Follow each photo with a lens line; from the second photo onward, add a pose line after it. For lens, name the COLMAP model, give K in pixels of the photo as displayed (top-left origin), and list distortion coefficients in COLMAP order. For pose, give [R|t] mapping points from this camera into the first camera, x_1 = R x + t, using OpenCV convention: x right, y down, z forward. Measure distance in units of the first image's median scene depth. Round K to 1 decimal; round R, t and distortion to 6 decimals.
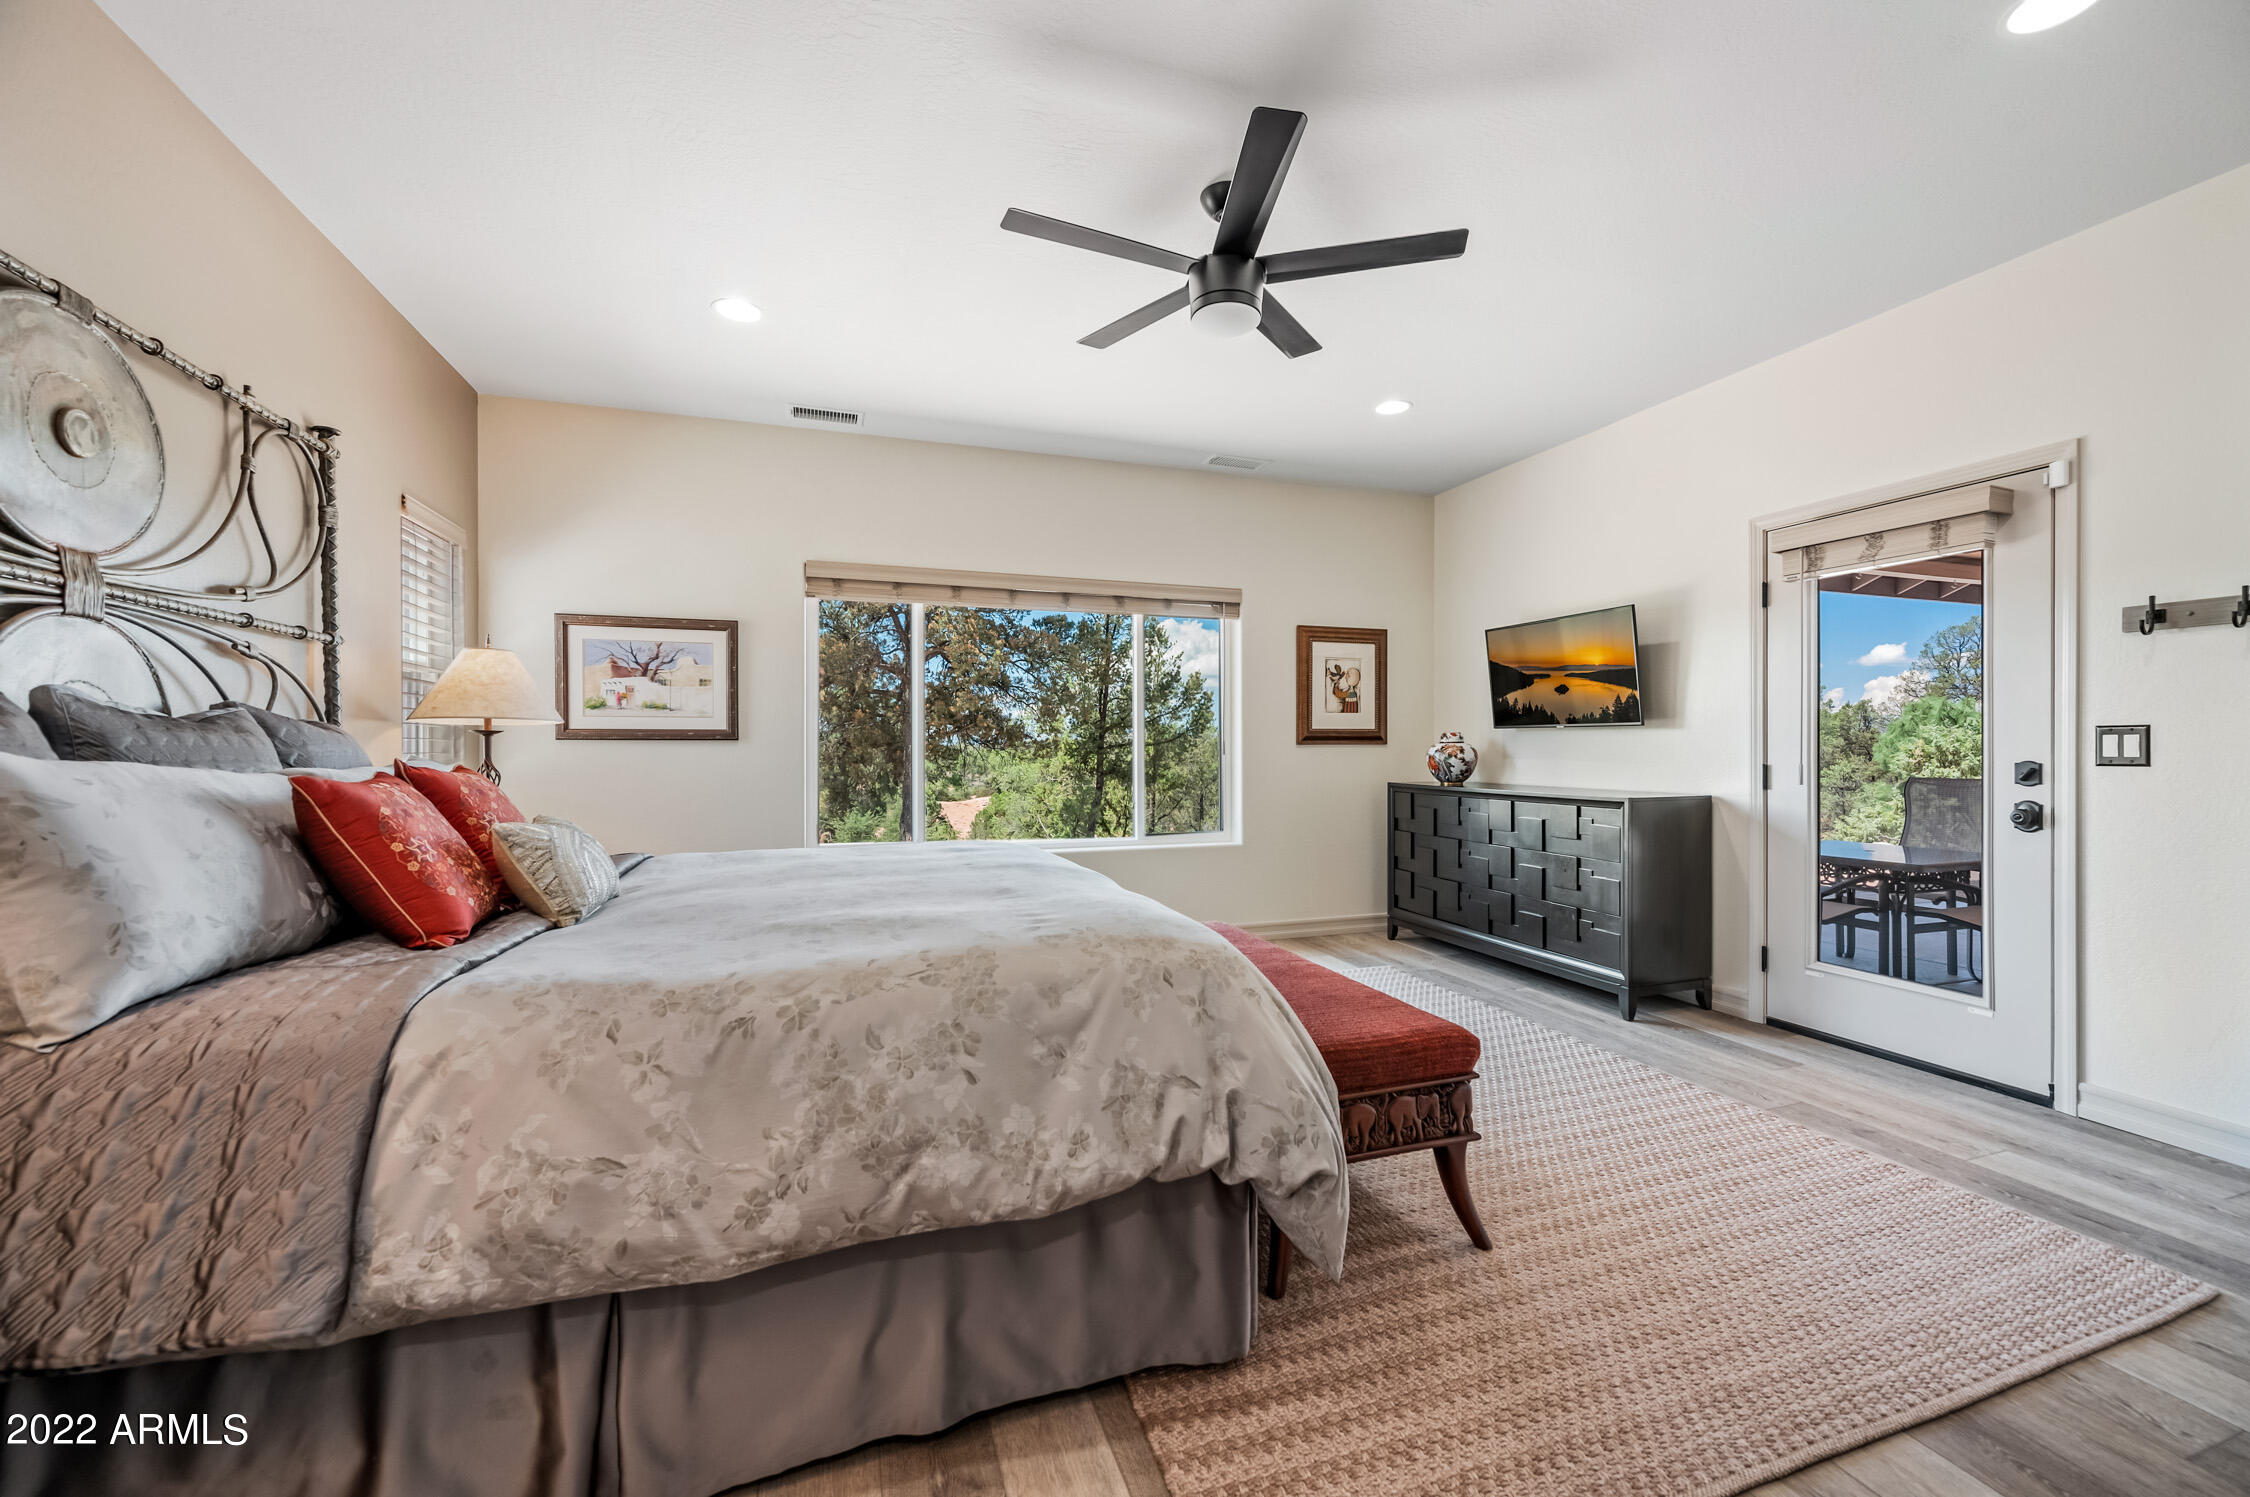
lens RADIAL K [[885.1, 0, 1146.6], [0, 885.1, 745.4], [0, 0, 1]] dist [-0.000597, 0.000486]
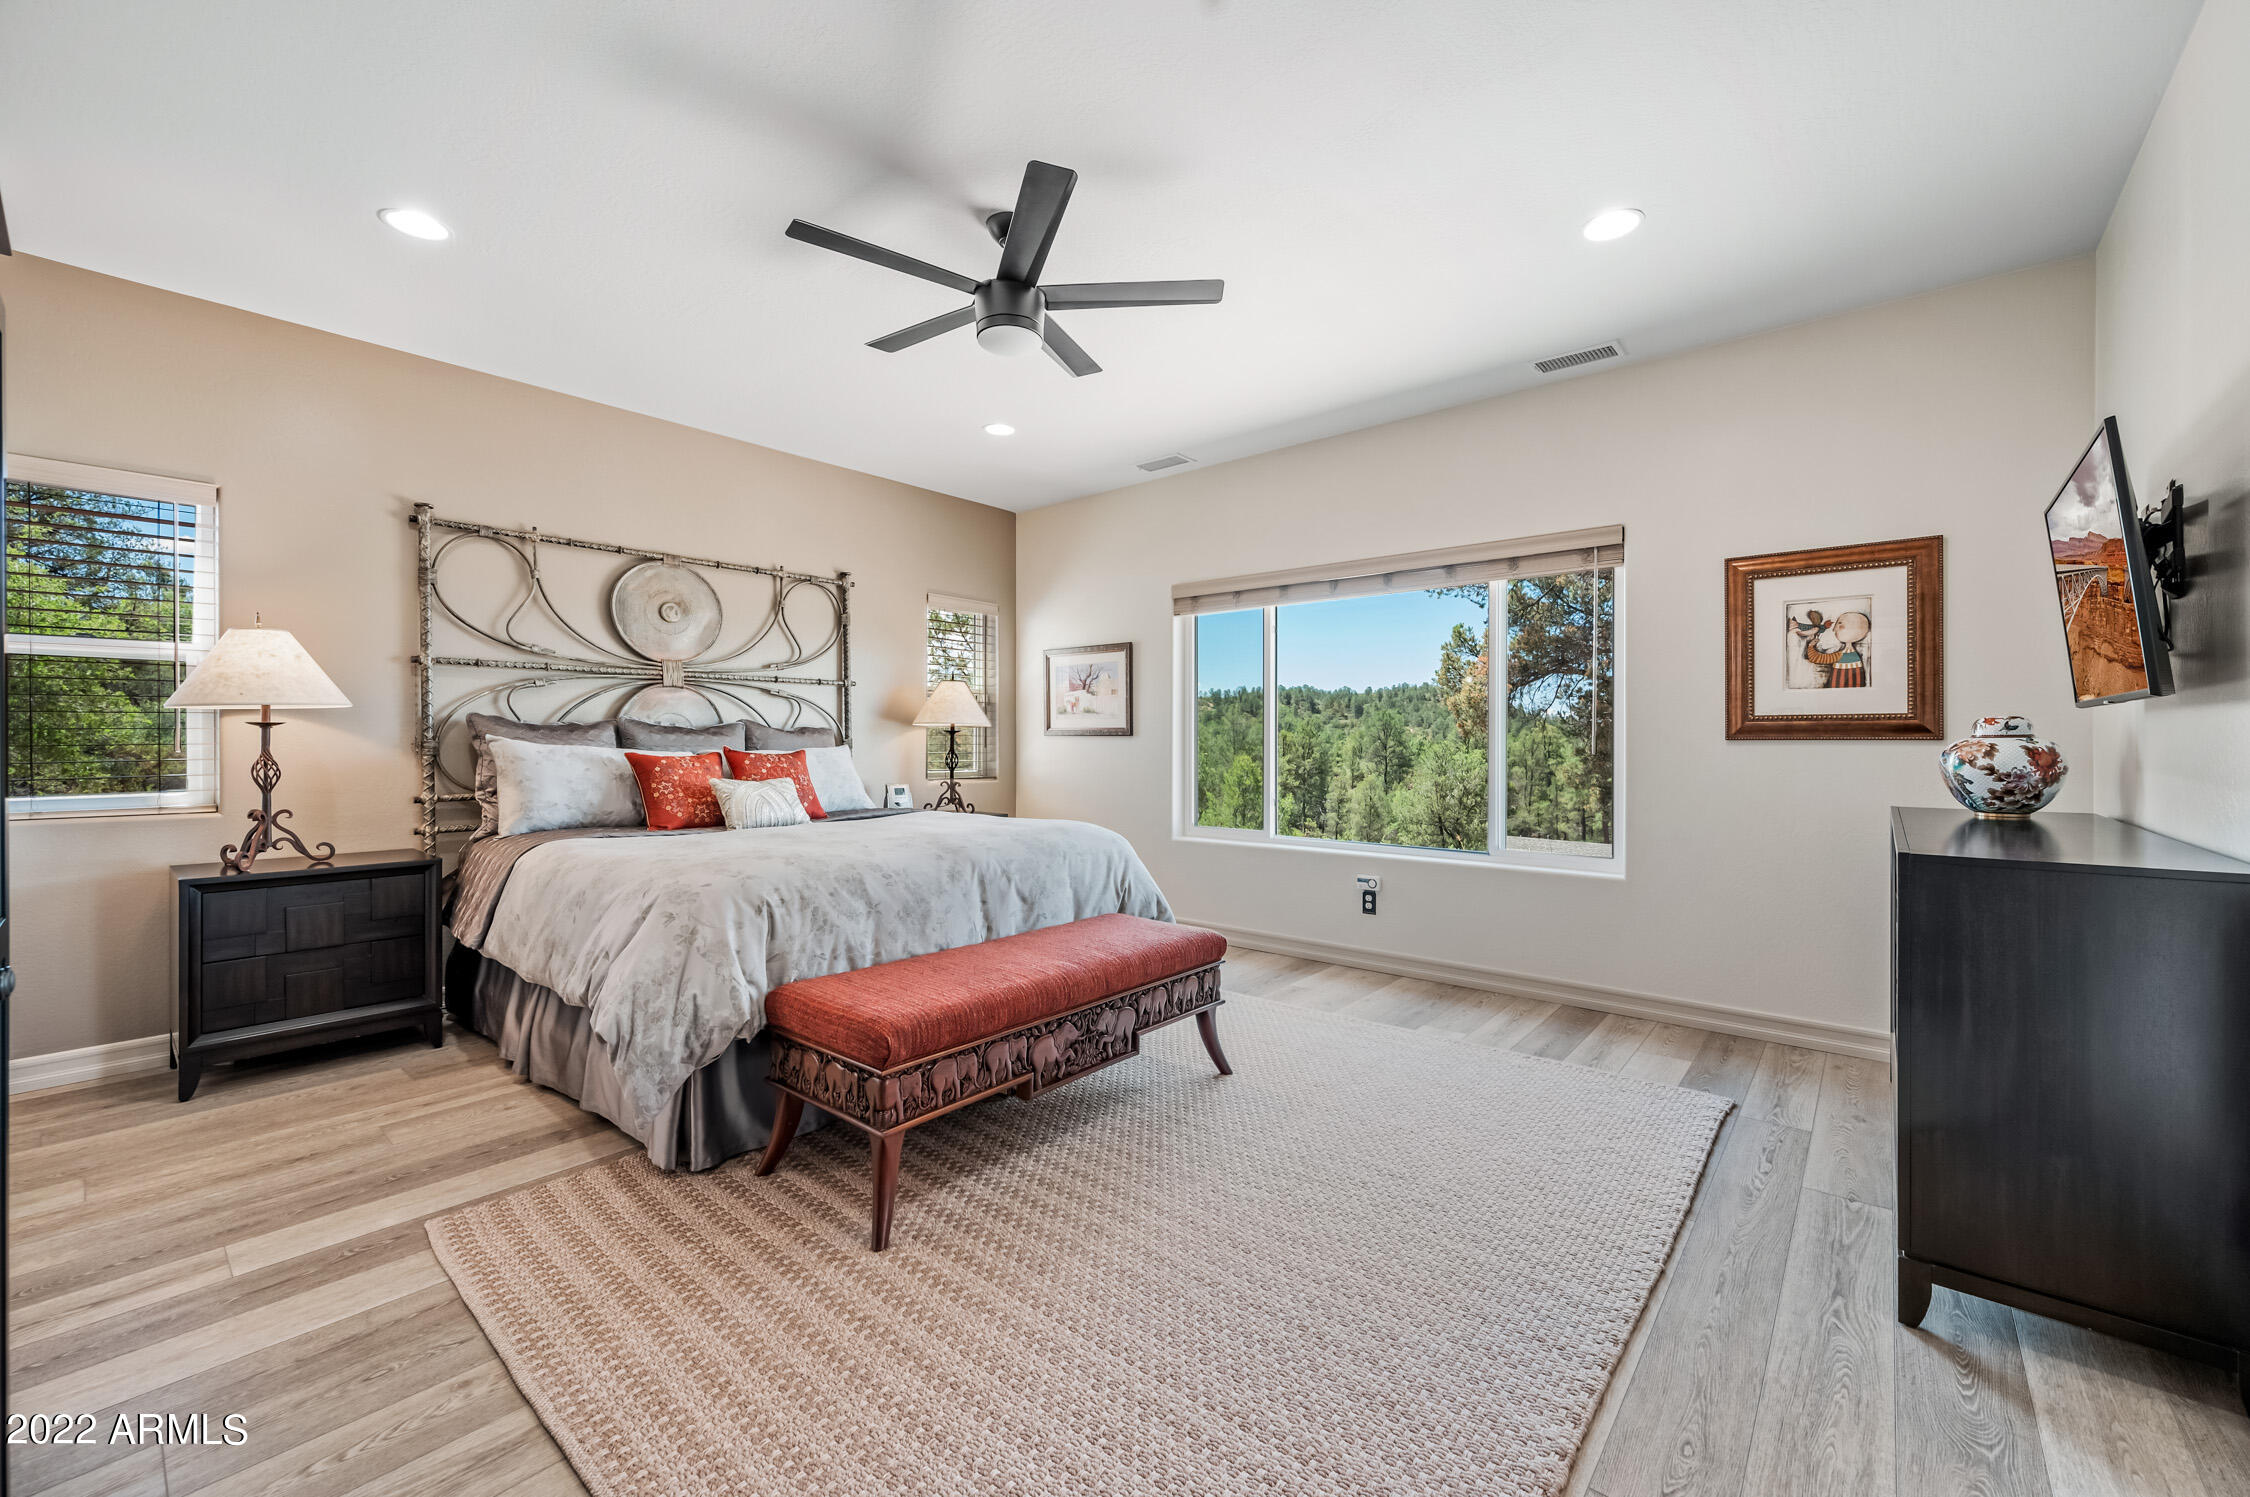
lens RADIAL K [[885.1, 0, 1105.5], [0, 885.1, 739.9], [0, 0, 1]] dist [-0.000597, 0.000486]
pose [[0.503747, 0.002132, -0.863848, 0.619960], [-0.001670, 0.999997, 0.001494, -0.001577], [0.863849, 0.000690, 0.503750, 0.326867]]
